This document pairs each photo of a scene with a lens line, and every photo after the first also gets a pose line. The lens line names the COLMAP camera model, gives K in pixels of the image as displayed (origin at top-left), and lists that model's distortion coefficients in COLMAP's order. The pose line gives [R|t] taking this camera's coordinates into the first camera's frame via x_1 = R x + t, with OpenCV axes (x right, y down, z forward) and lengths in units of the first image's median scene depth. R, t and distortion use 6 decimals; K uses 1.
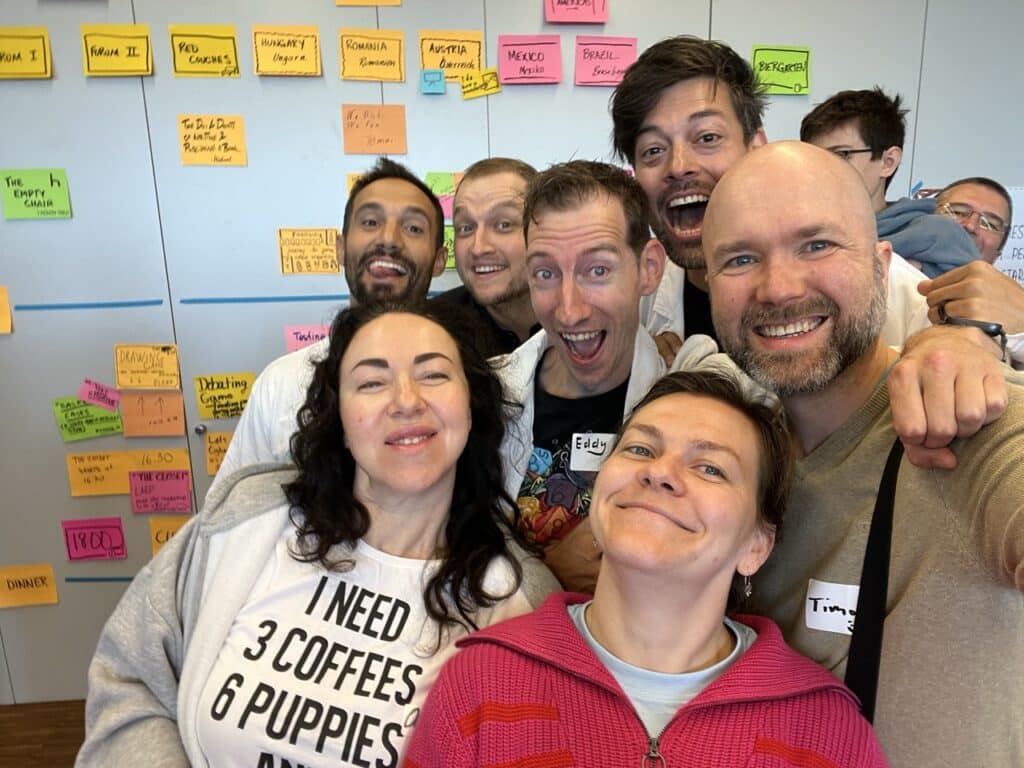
lens RADIAL K [[714.2, 0, 512.0], [0, 714.2, 384.0], [0, 0, 1]] dist [0.064749, -0.074389]
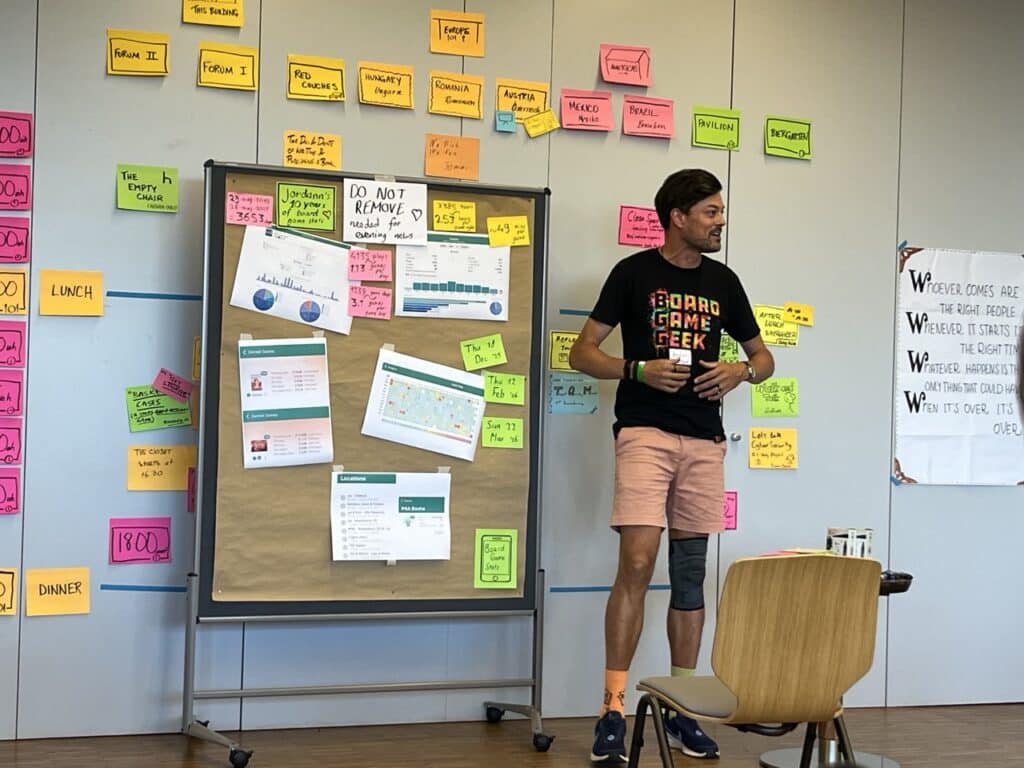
lens RADIAL K [[1773.8, 0, 512.0], [0, 1773.8, 384.0], [0, 0, 1]] dist [0.142004, -0.306904]
pose [[0.963852, 0.049139, 0.261867, -0.807167], [0.010196, 0.975324, -0.220545, 0.593085], [-0.266243, 0.215242, 0.939567, -1.523172]]
